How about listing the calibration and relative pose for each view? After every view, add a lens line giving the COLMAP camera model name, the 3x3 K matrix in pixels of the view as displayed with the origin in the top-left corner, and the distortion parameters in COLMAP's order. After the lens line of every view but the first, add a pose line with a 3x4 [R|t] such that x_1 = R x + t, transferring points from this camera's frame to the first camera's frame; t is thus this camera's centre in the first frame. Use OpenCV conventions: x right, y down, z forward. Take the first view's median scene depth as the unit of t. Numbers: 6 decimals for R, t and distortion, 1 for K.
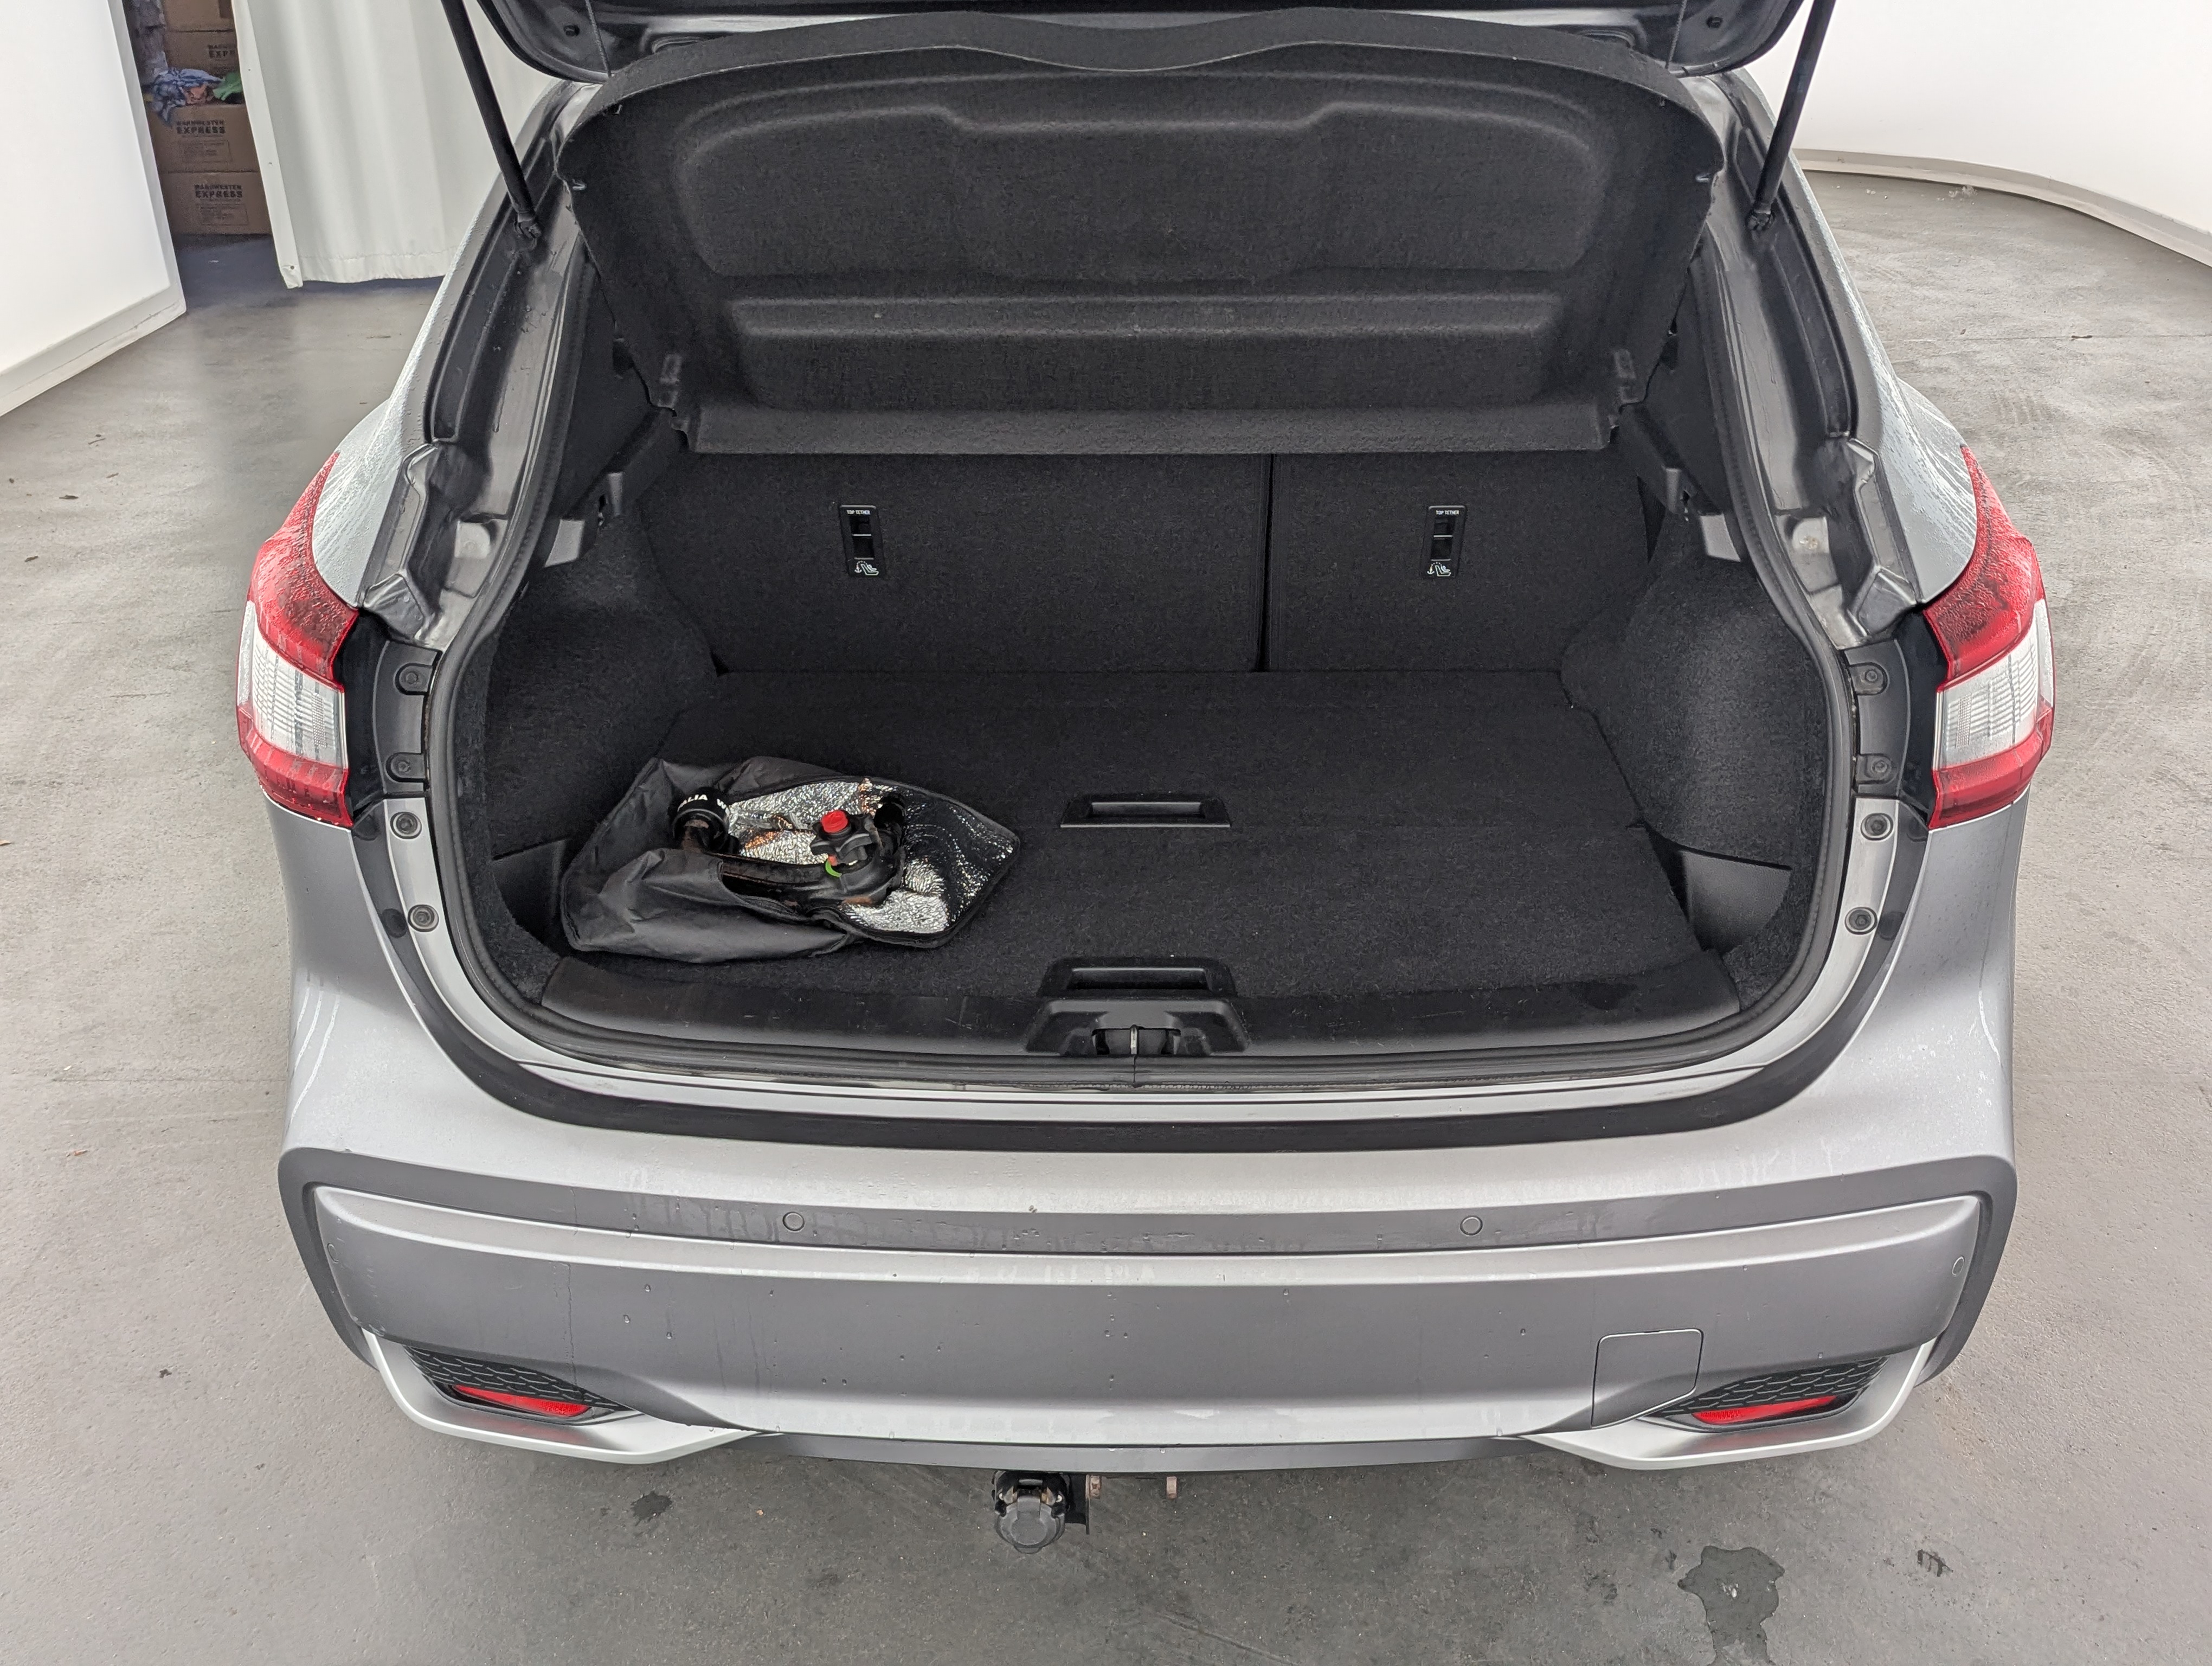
lens RADIAL K [[2073.8, 0, 1114.3], [0, 2073.8, 791.0], [0, 0, 1]] dist [0.023020, 0.000000]
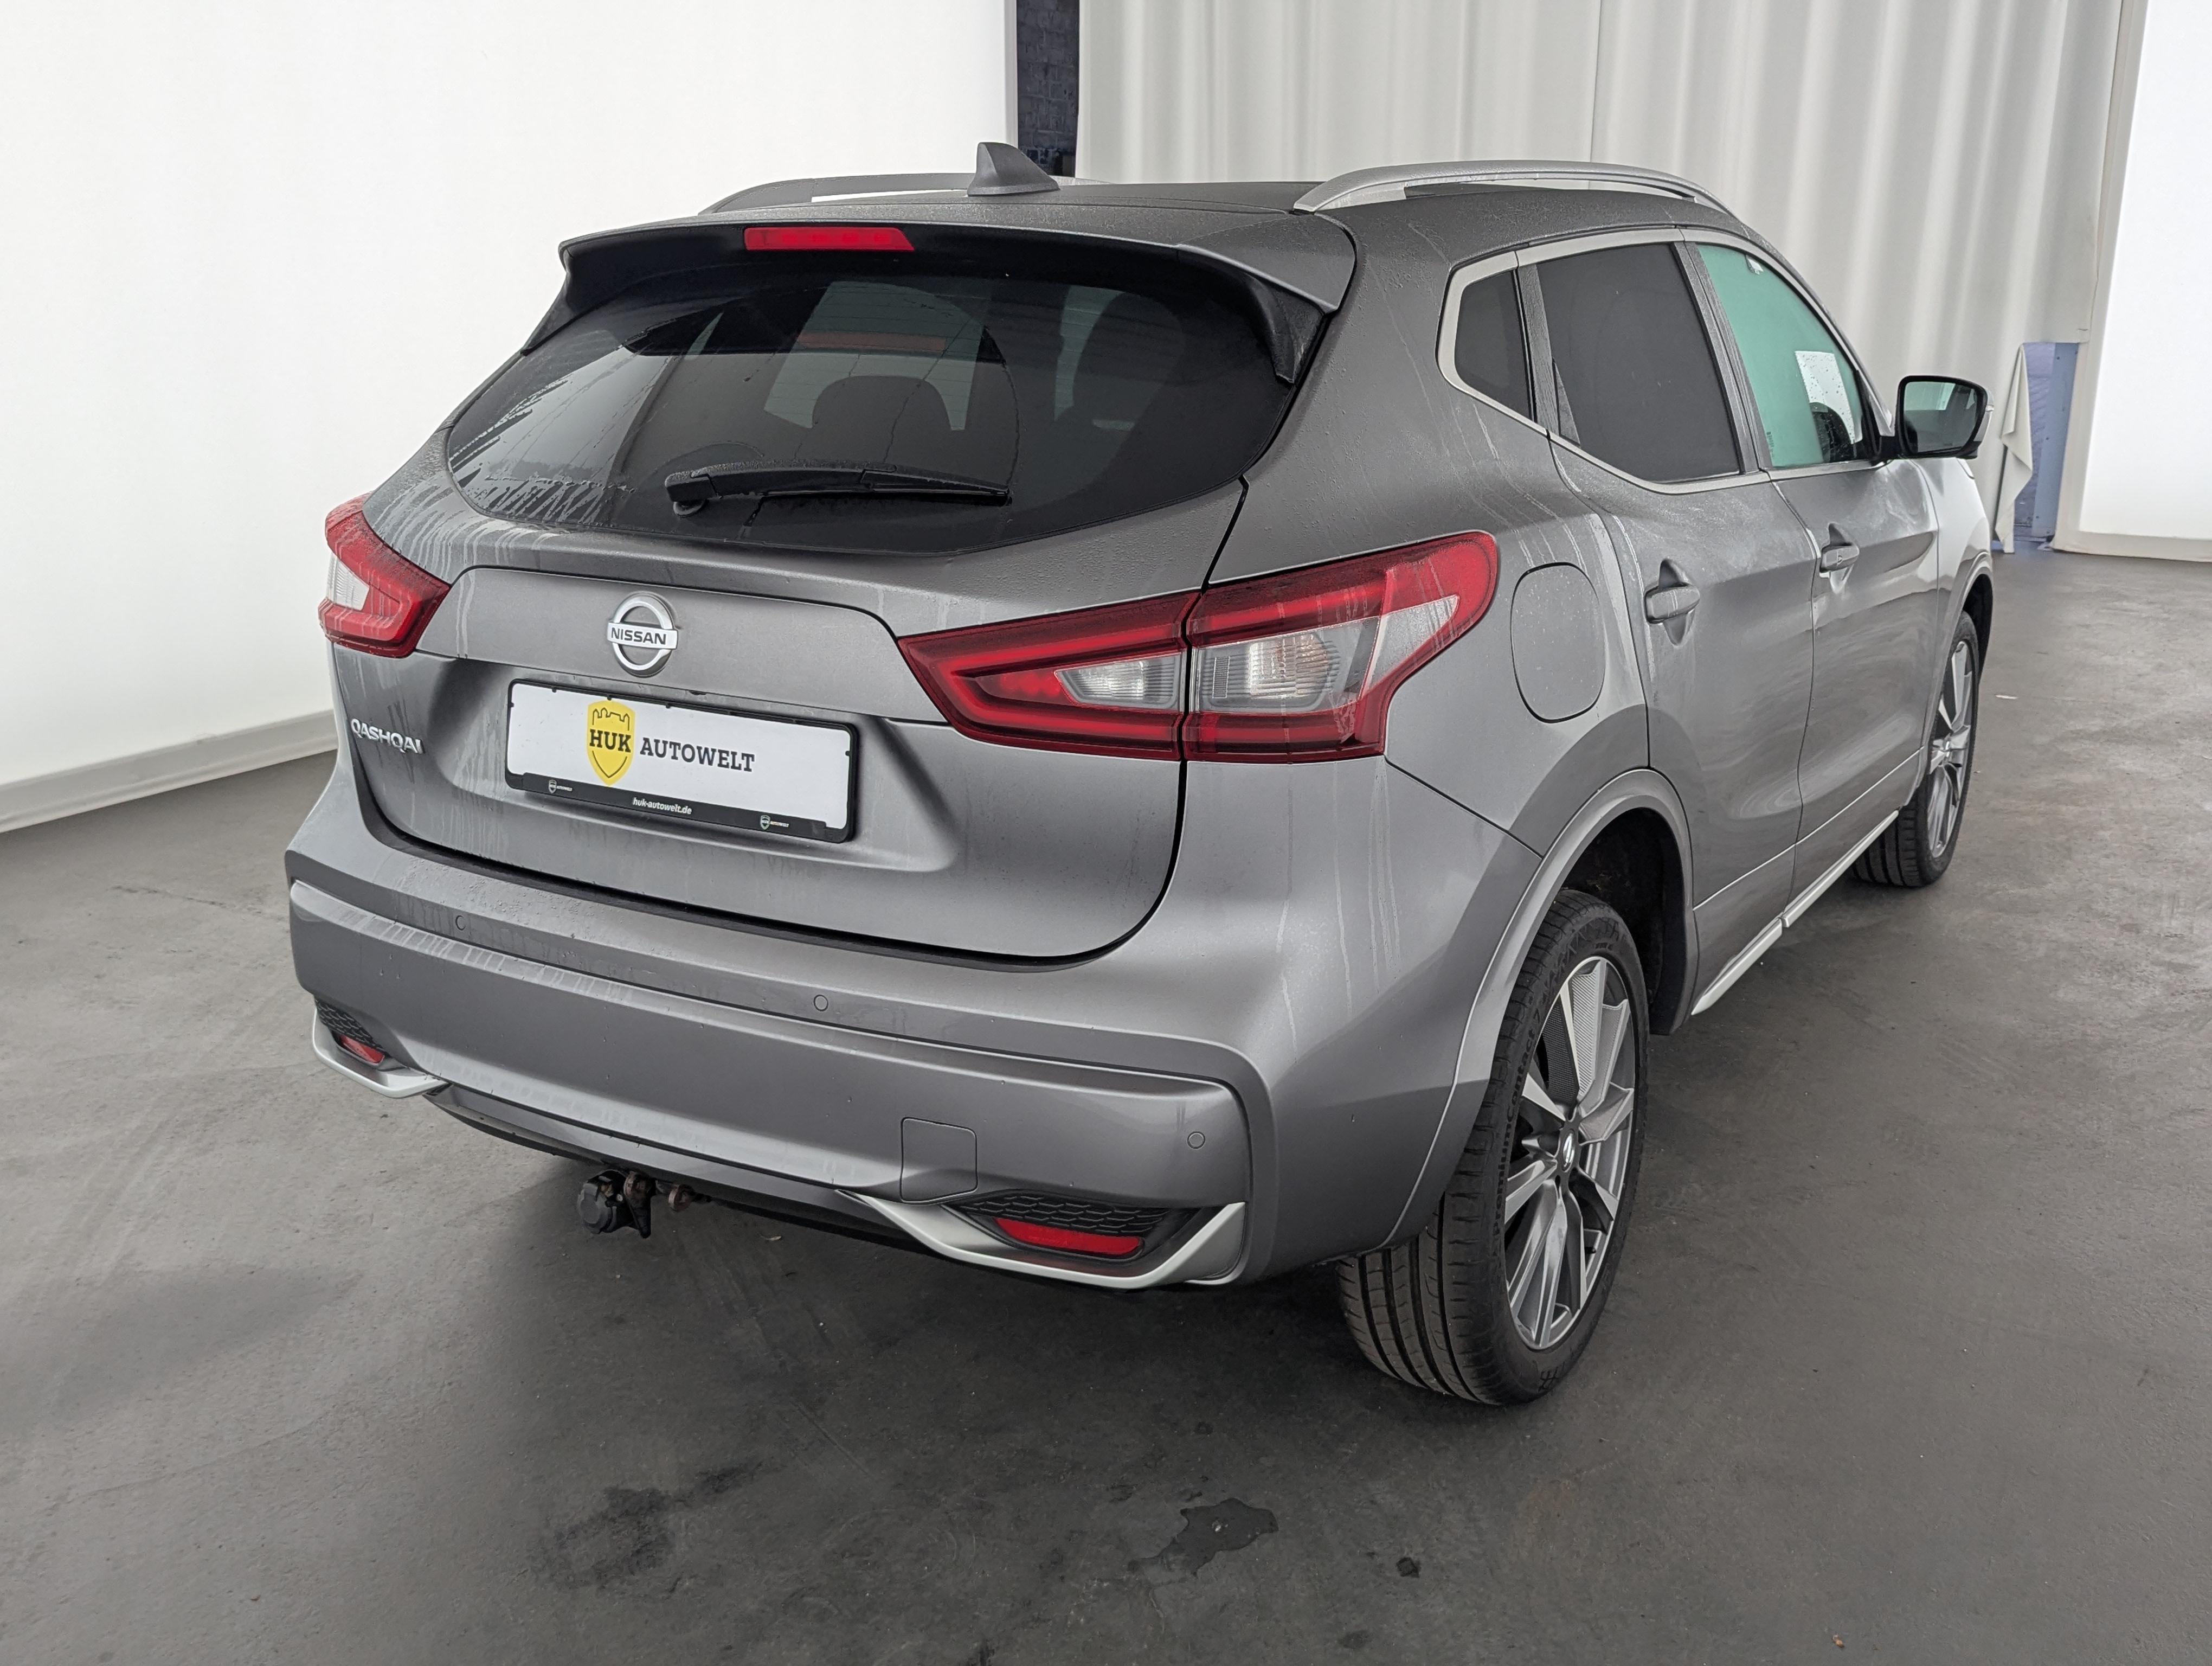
lens RADIAL K [[2073.8, 0, 1171.6], [0, 2073.8, 825.3], [0, 0, 1]] dist [0.023020, 0.000000]
pose [[0.881552, 0.143295, -0.449815, 0.644566], [-0.220757, 0.967353, -0.124478, 0.145533], [0.417293, 0.209034, 0.884405, -0.071462]]
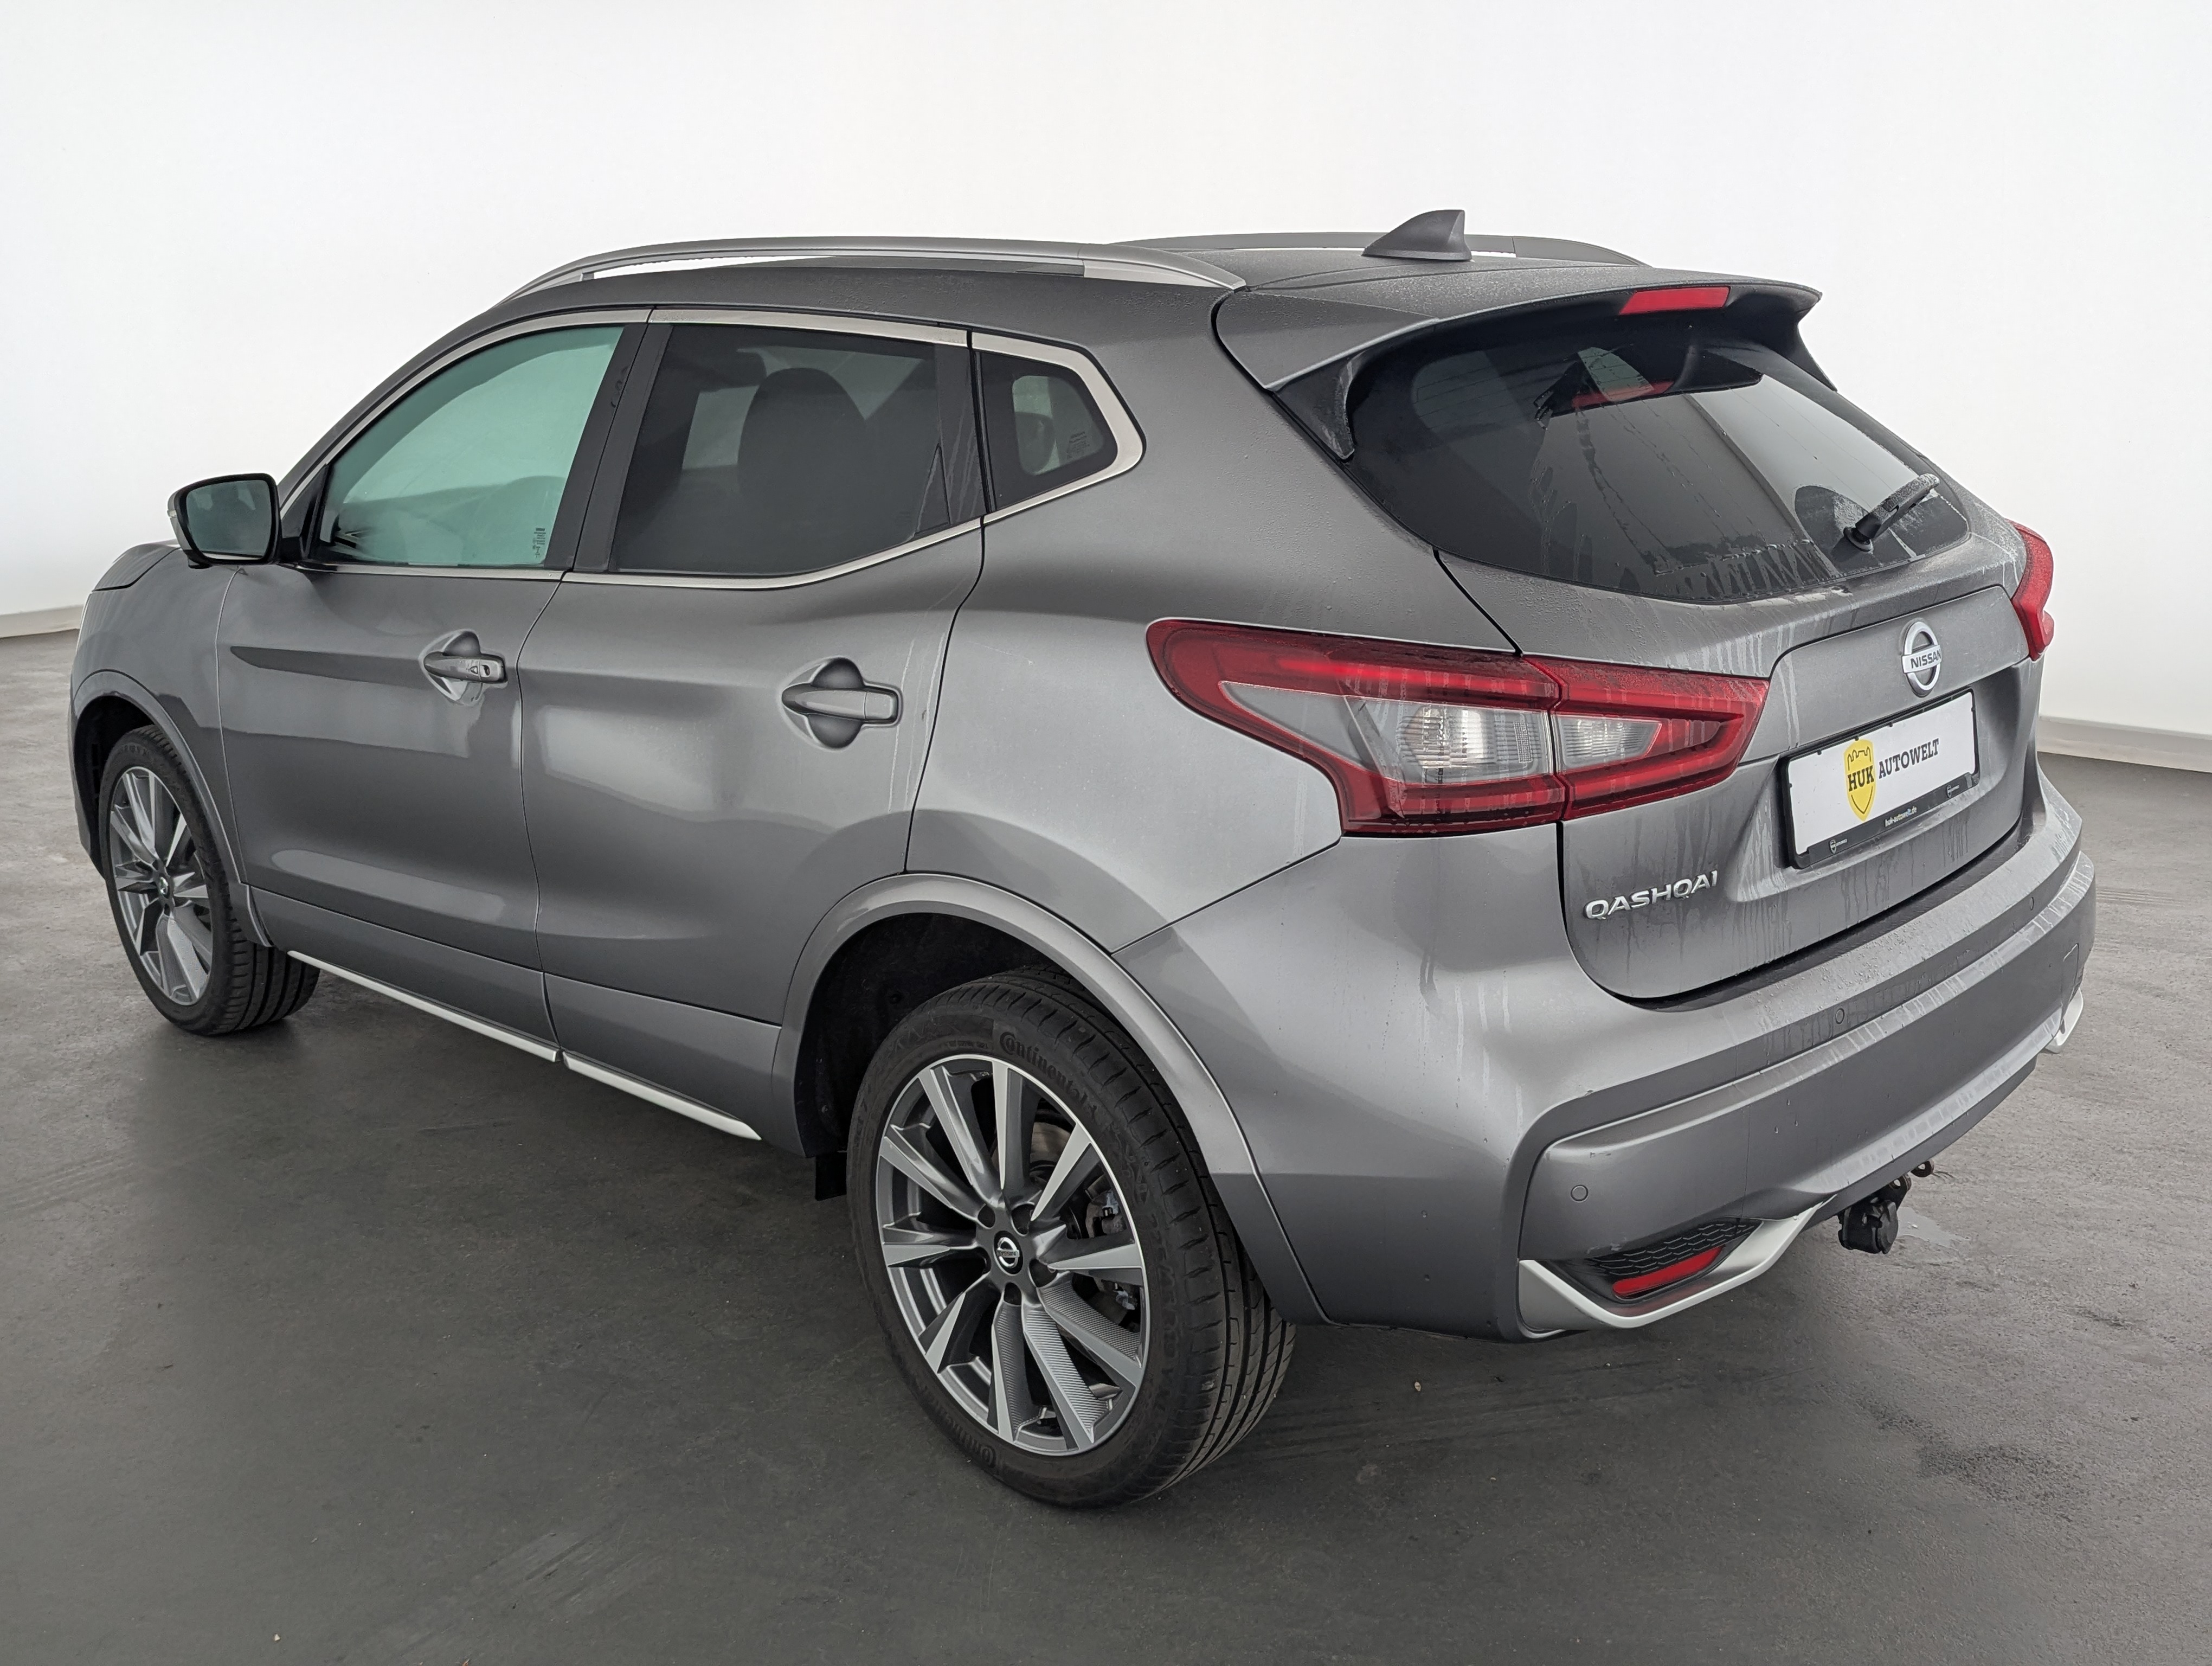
lens RADIAL K [[2073.8, 0, 1102.1], [0, 2073.8, 827.6], [0, 0, 1]] dist [0.023020, 0.000000]
pose [[0.677187, -0.197312, 0.708863, -1.003072], [0.342141, 0.937331, -0.065947, 0.007207], [-0.651427, 0.287189, 0.702257, 0.206401]]
